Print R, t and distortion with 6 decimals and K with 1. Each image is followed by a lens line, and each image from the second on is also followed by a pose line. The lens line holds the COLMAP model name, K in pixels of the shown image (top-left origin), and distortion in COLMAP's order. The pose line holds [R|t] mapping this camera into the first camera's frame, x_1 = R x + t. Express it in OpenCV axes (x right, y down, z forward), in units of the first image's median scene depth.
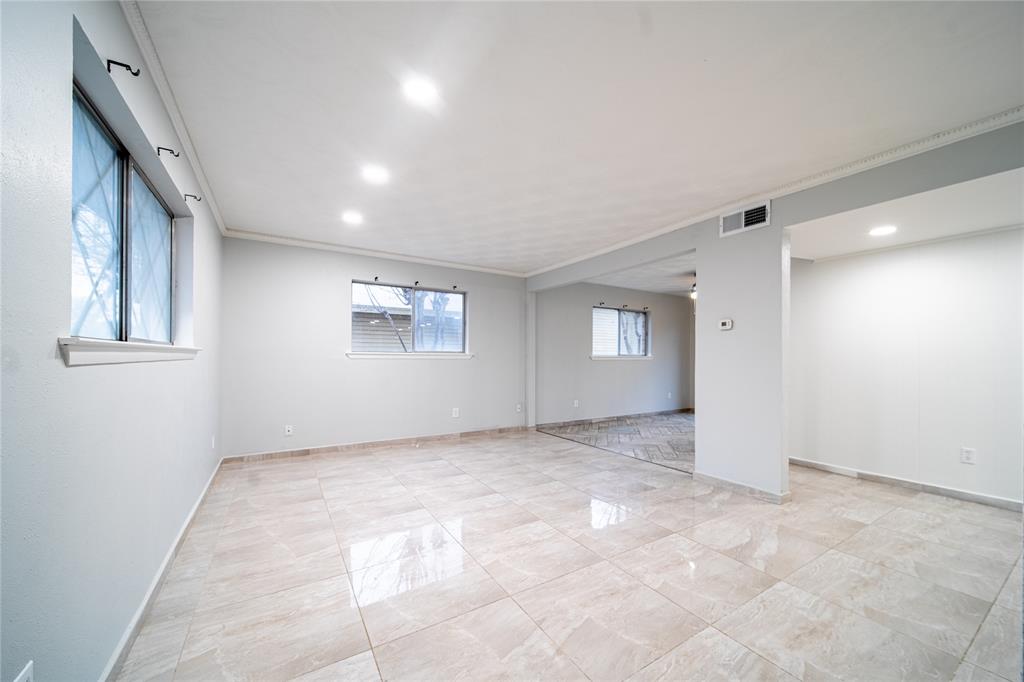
lens RADIAL K [[370.5, 0, 516.3], [0, 370.5, 361.0], [0, 0, 1]] dist [-0.000540, -0.000023]
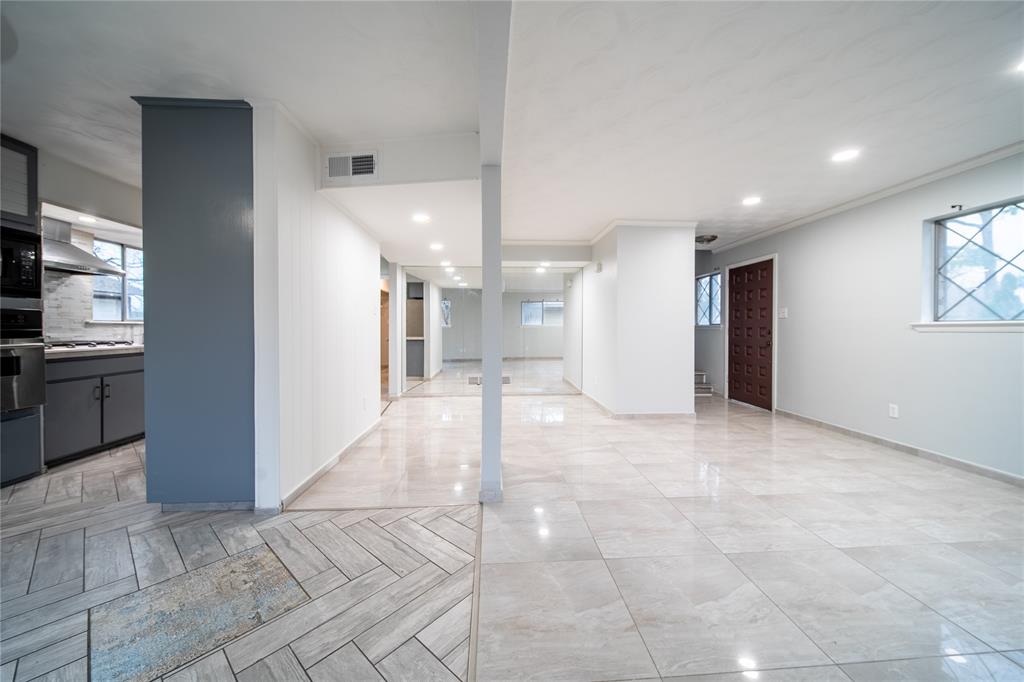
lens RADIAL K [[370.5, 0, 521.2], [0, 370.5, 323.9], [0, 0, 1]] dist [-0.000540, -0.000023]
pose [[-0.890700, -0.004454, 0.454571, 0.135808], [-0.004165, 0.999990, 0.001638, -0.020590], [-0.454573, -0.000434, -0.890709, 1.703023]]
